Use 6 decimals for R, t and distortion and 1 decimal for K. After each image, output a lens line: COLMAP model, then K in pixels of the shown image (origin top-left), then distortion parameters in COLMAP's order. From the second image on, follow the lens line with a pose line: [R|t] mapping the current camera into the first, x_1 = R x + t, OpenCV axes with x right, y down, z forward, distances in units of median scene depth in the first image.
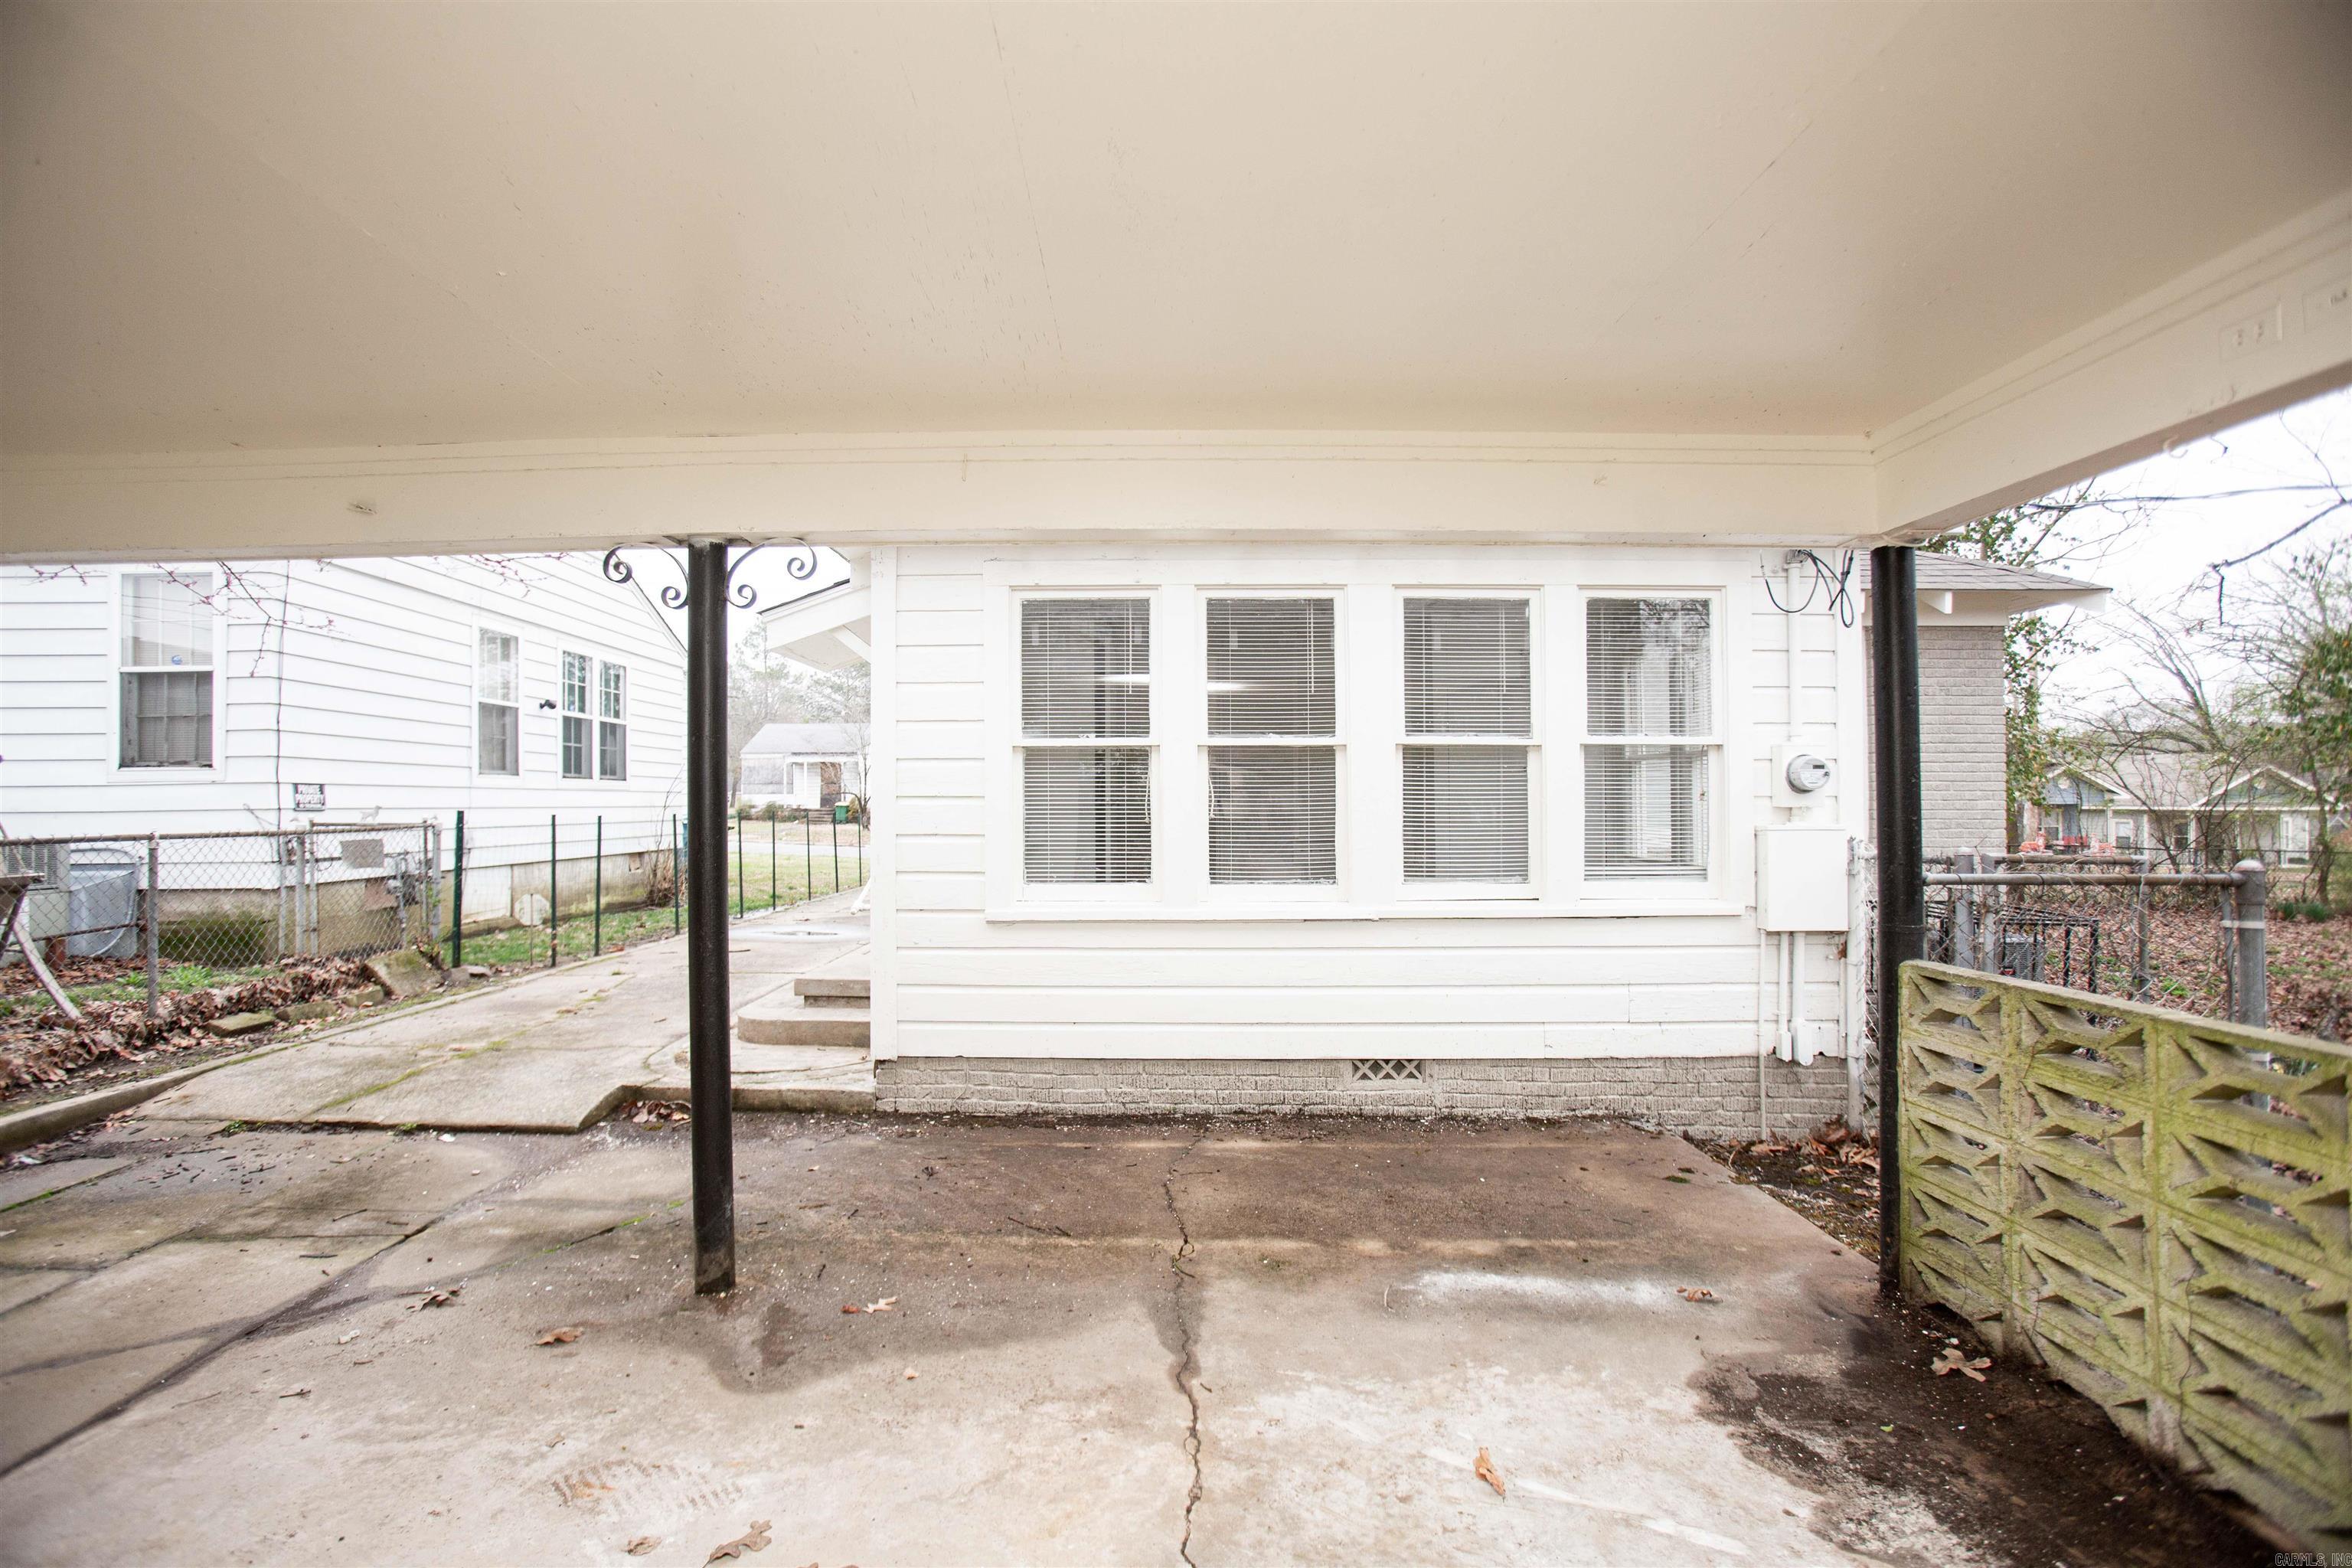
lens RADIAL K [[1098.6, 0, 1147.6], [0, 1098.6, 797.4], [0, 0, 1]] dist [-0.074197, 0.035747]
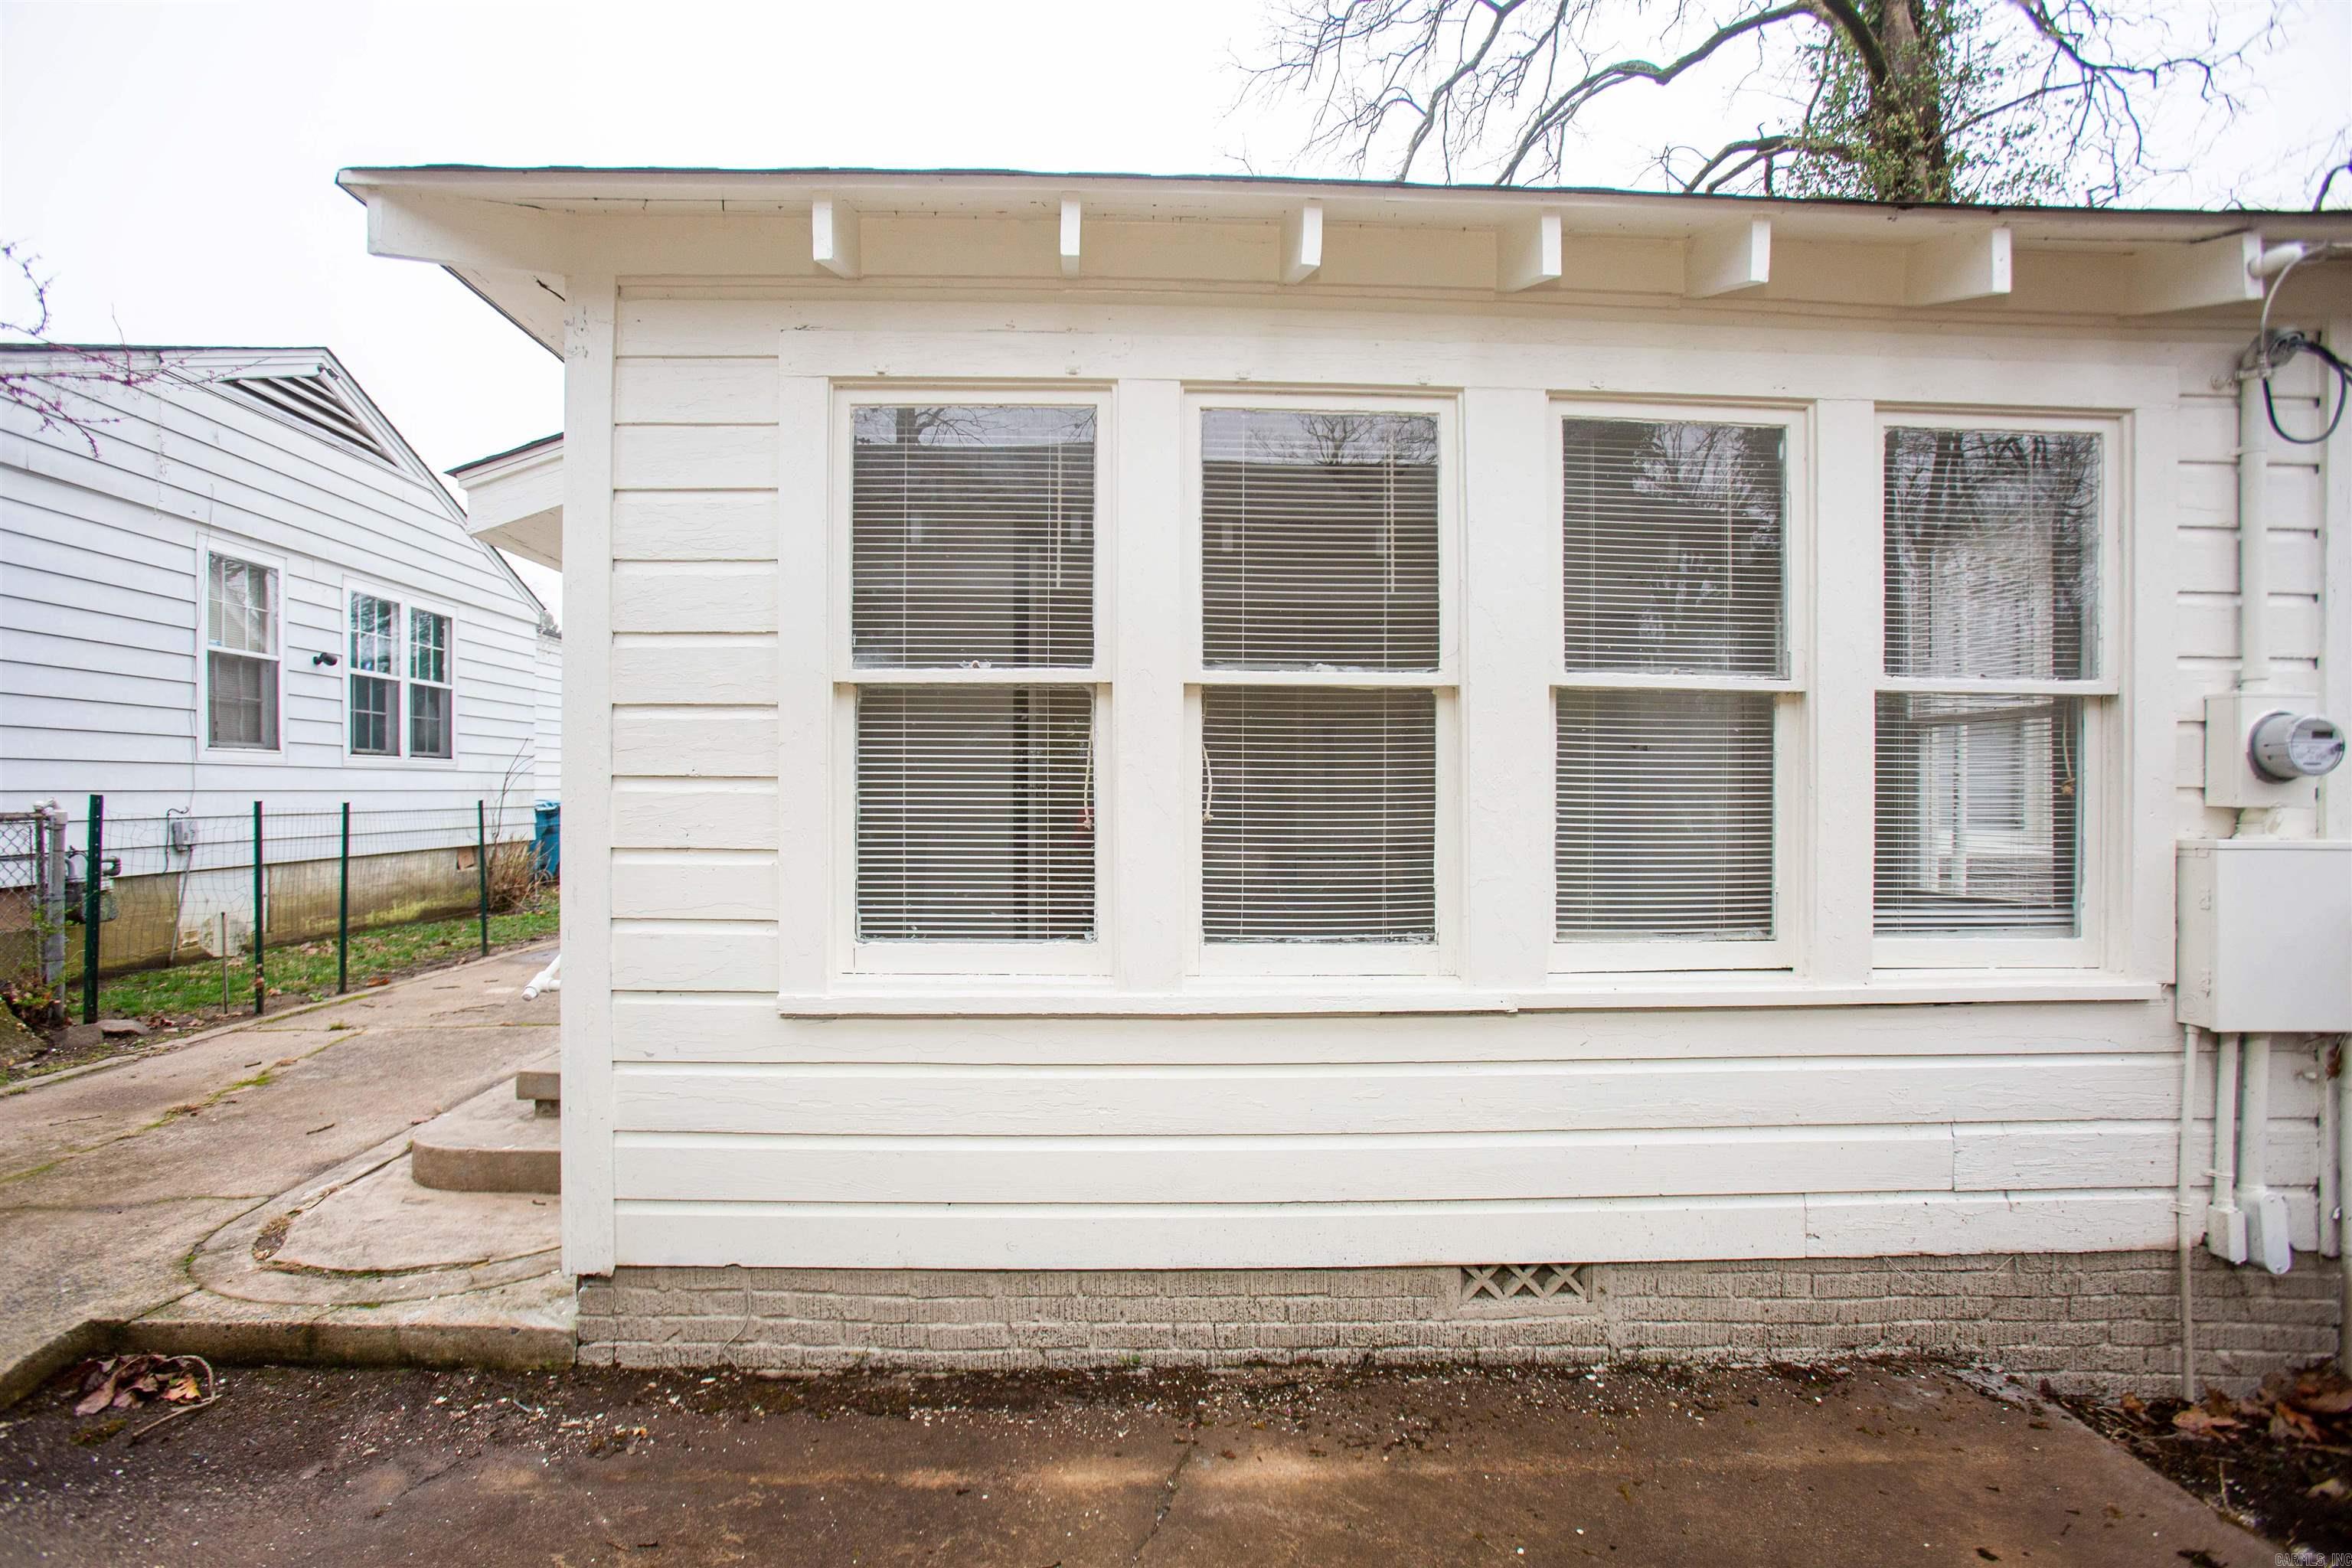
lens RADIAL K [[1098.6, 0, 1147.6], [0, 1098.6, 797.4], [0, 0, 1]] dist [-0.074197, 0.035747]
pose [[0.998691, 0.006536, 0.050736, 0.001404], [-0.007141, 0.999906, 0.011742, 0.001497], [-0.050654, -0.012089, 0.998643, 0.470066]]
